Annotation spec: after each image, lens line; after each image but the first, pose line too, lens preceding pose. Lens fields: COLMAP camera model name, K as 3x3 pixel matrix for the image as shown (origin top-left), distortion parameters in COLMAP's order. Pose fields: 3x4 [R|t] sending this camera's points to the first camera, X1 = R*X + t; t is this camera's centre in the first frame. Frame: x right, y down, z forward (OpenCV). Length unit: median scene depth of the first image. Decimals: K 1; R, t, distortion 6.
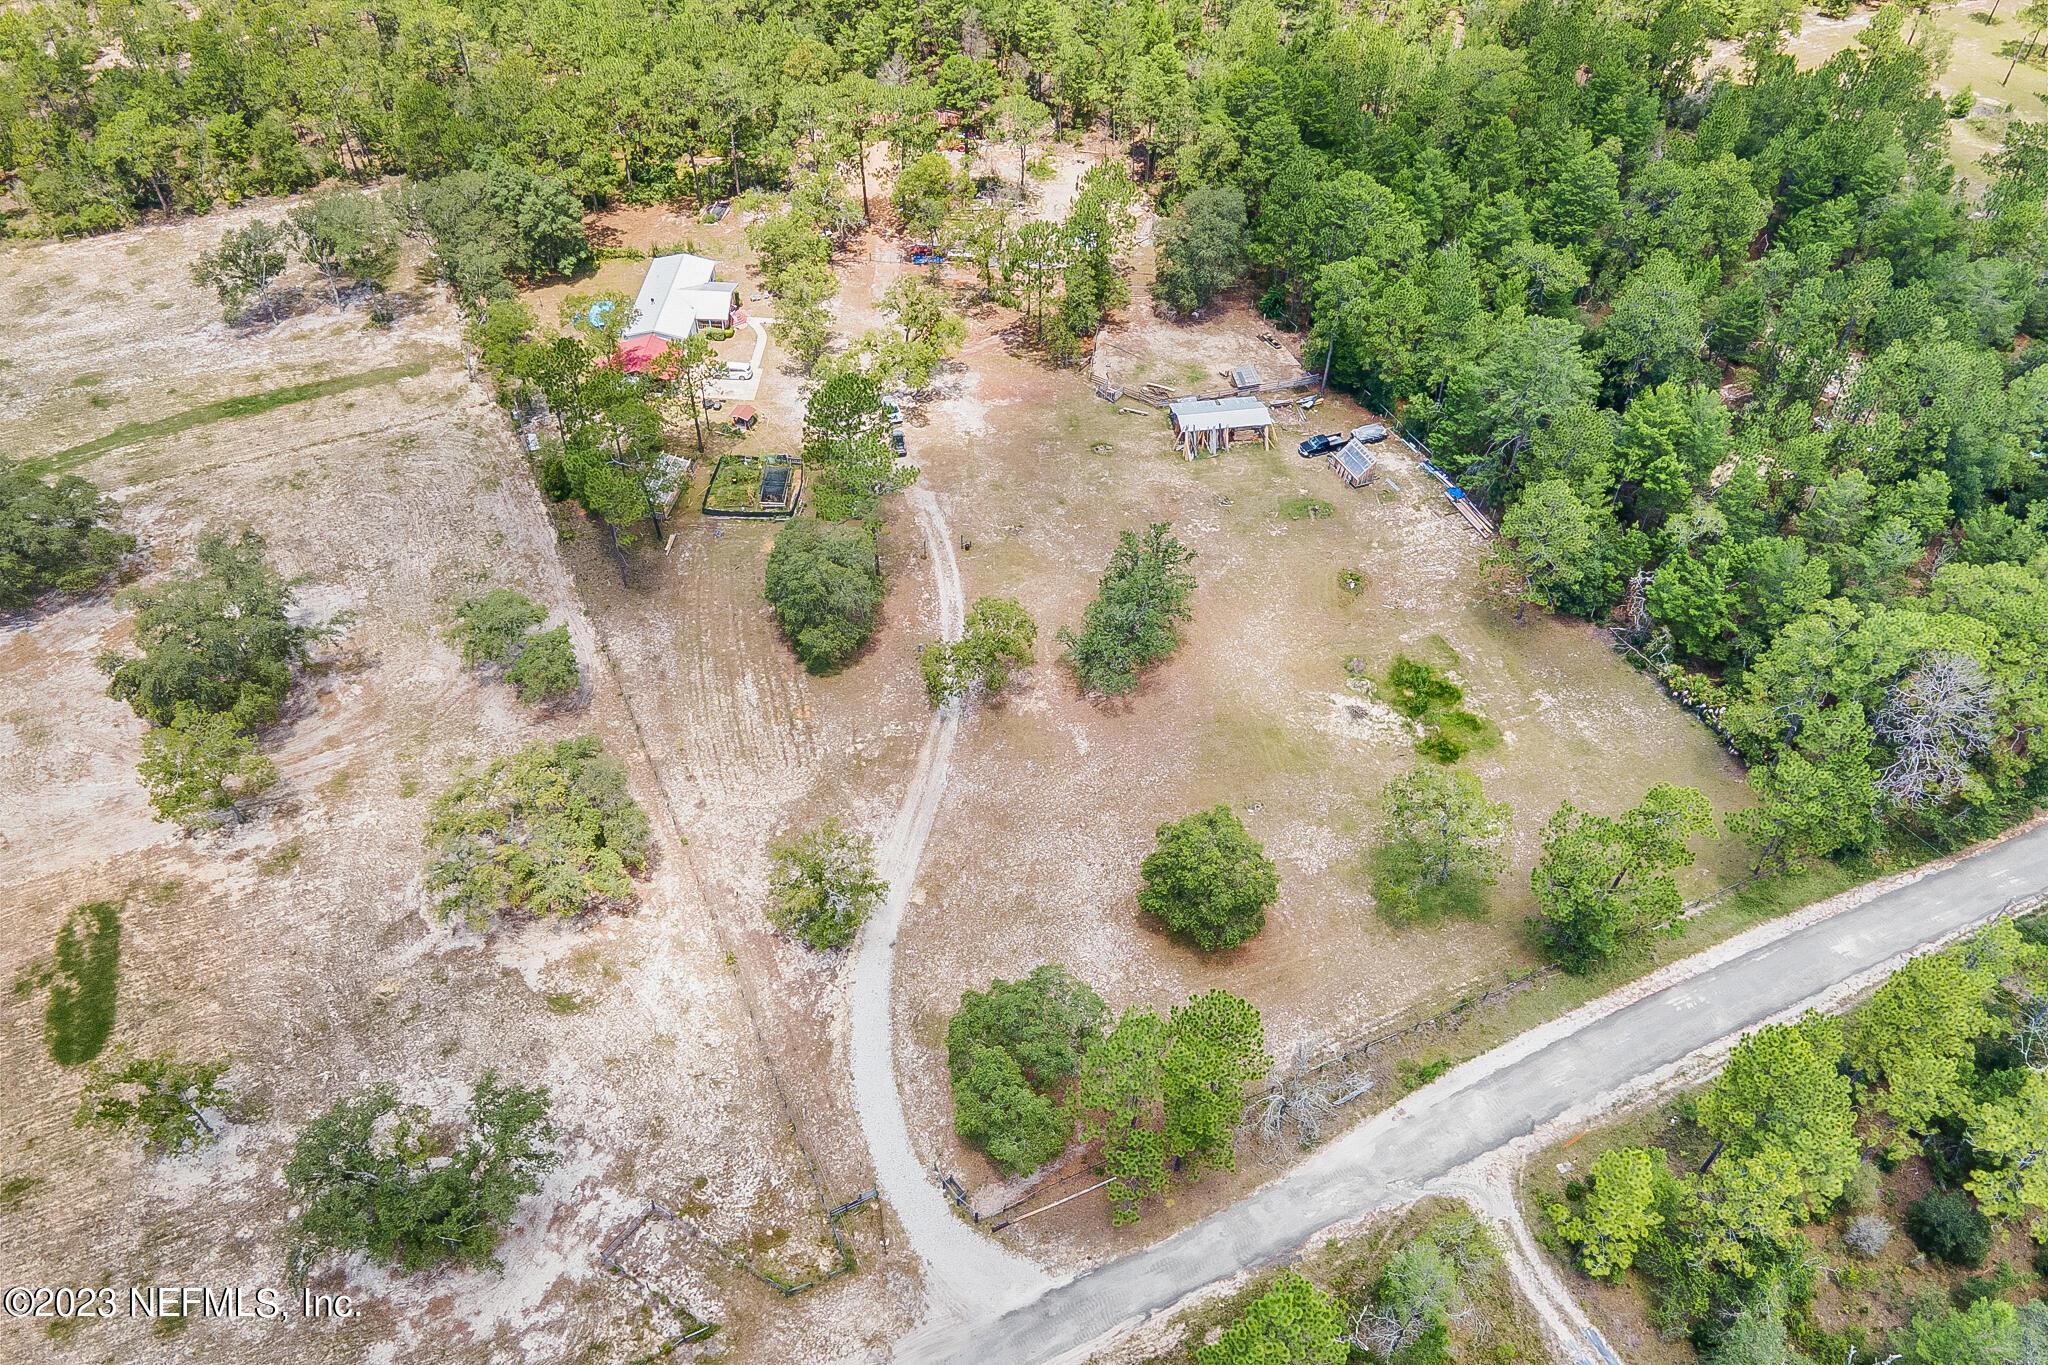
lens RADIAL K [[1507.0, 0, 1022.7], [0, 1507.0, 680.2], [0, 0, 1]] dist [0.044605, 0.018517]
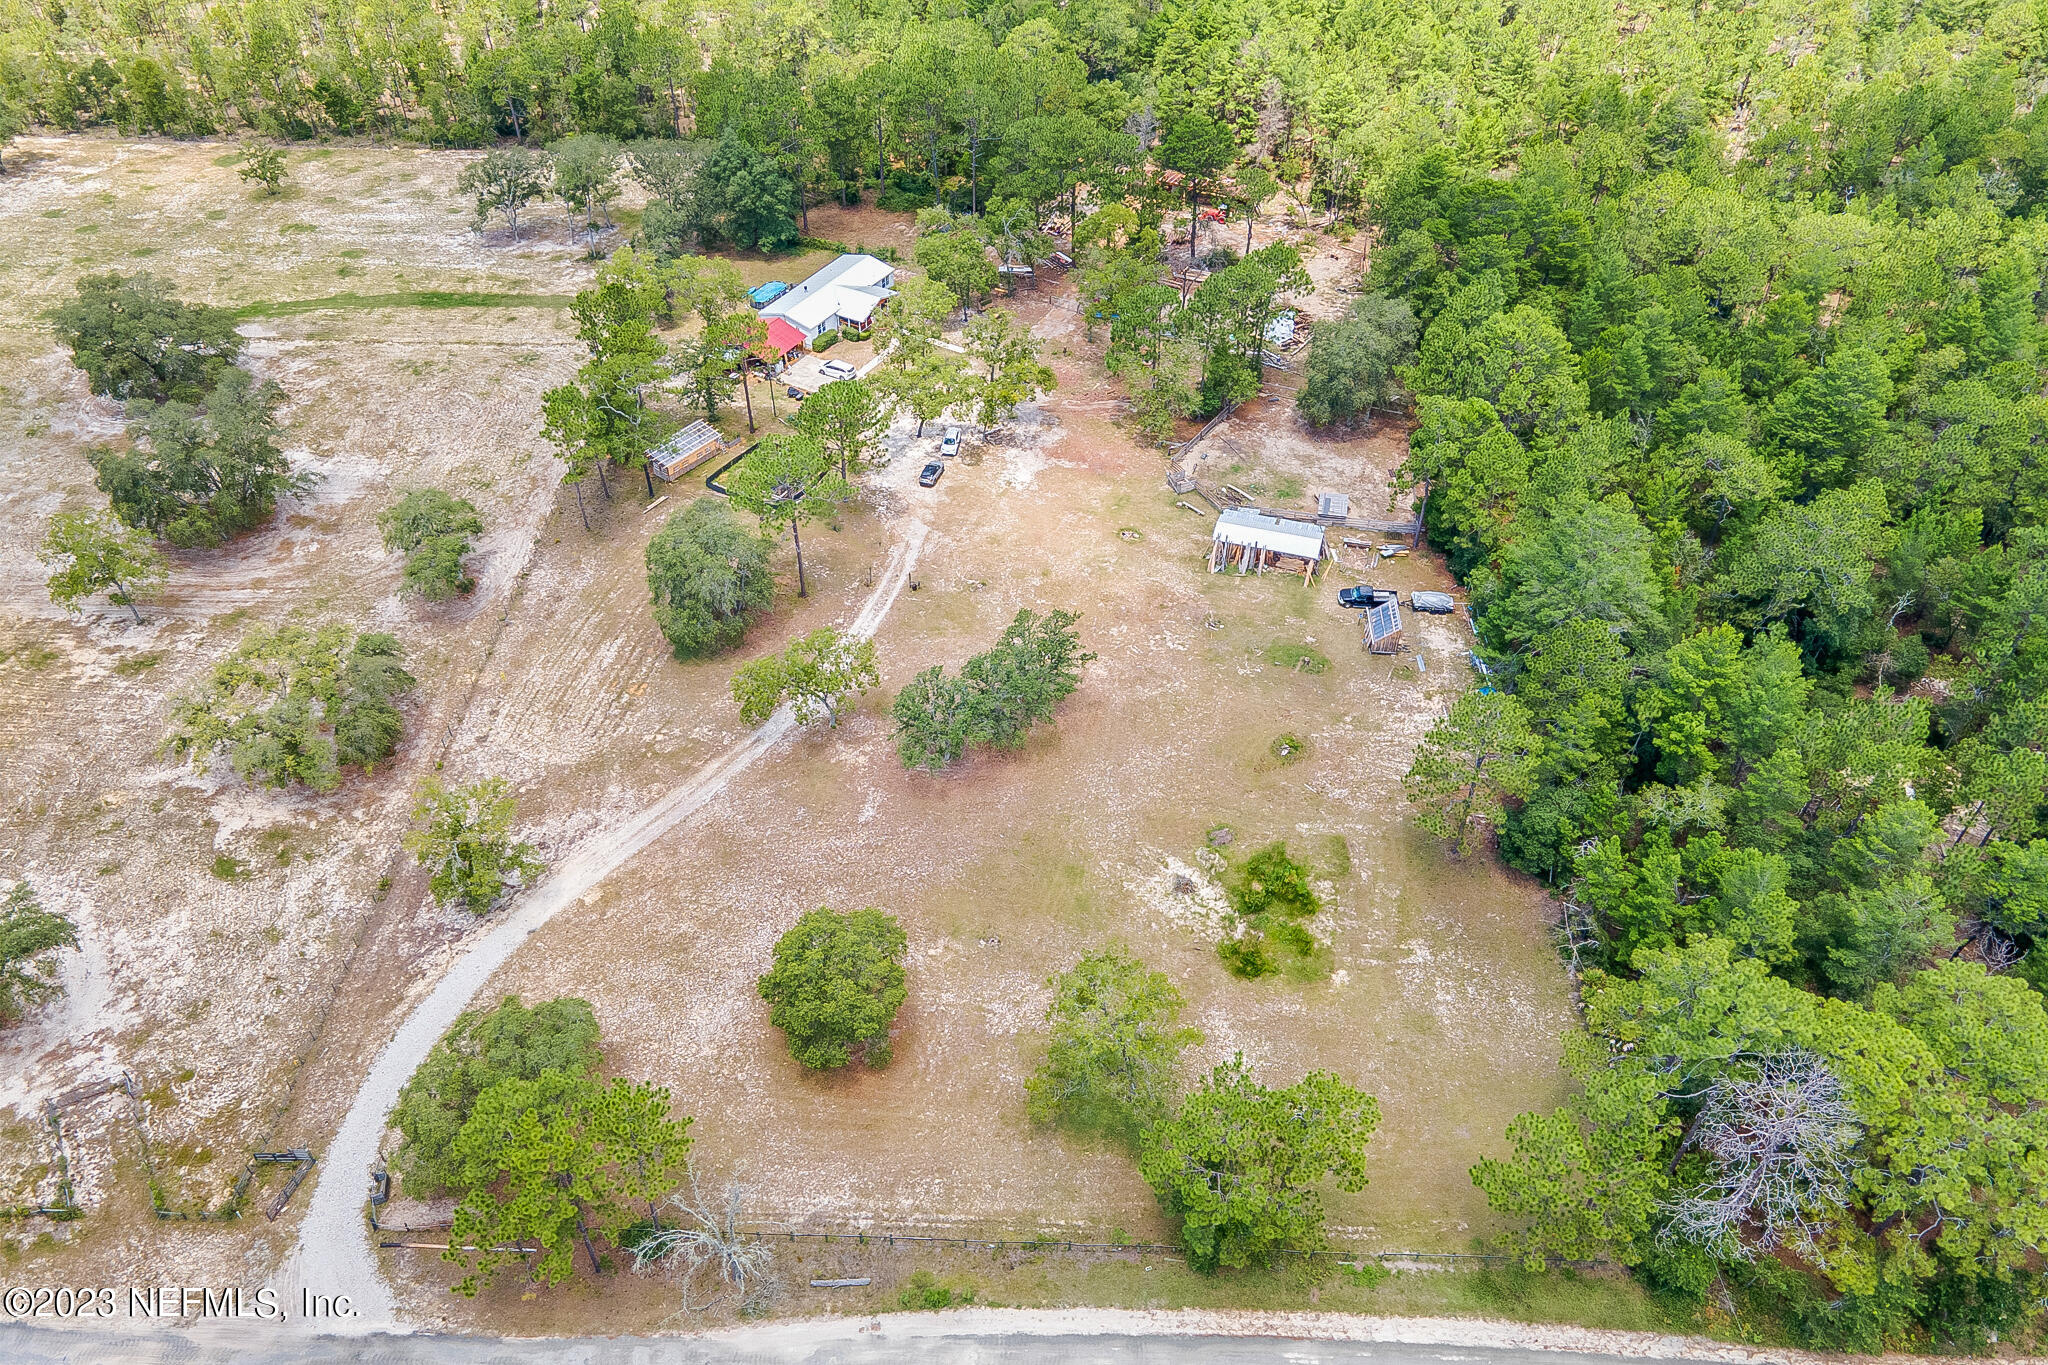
lens RADIAL K [[1507.0, 0, 1017.8], [0, 1507.0, 681.7], [0, 0, 1]] dist [0.044605, 0.018517]
pose [[0.890865, 0.292827, -0.347292, 0.400386], [-0.313630, 0.949537, -0.003893, -0.054778], [0.328627, 0.112389, 0.937749, 0.169414]]
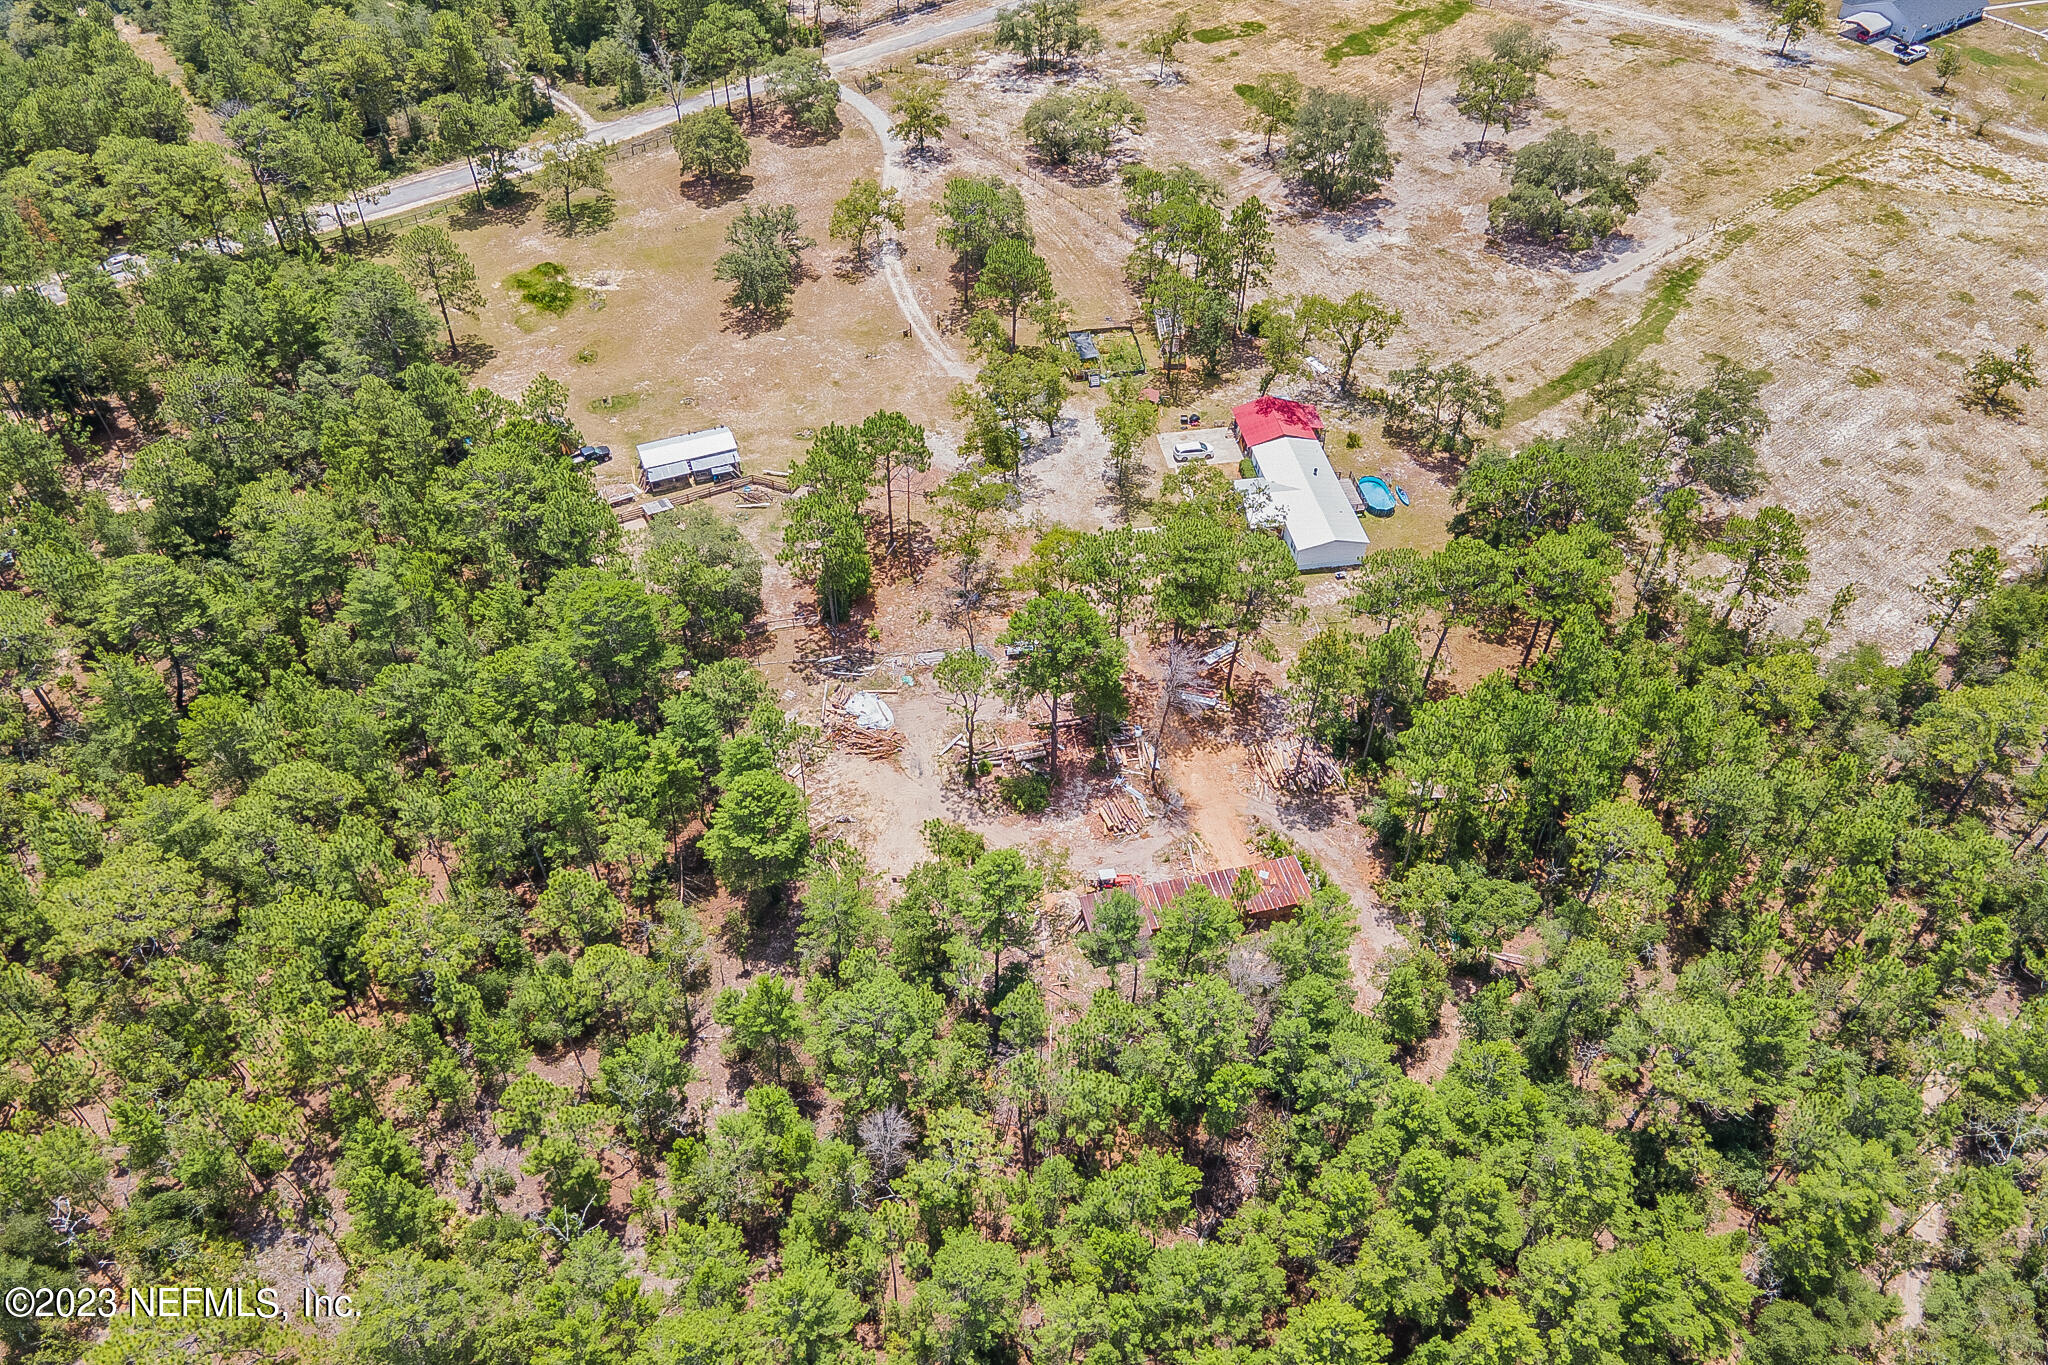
lens RADIAL K [[1507.0, 0, 1026.7], [0, 1507.0, 684.5], [0, 0, 1]] dist [0.044605, 0.018517]
pose [[-0.977608, 0.133514, -0.162657, 0.115846], [-0.162251, 0.013992, 0.986650, -1.447655], [0.134007, 0.990948, 0.007984, 1.423352]]
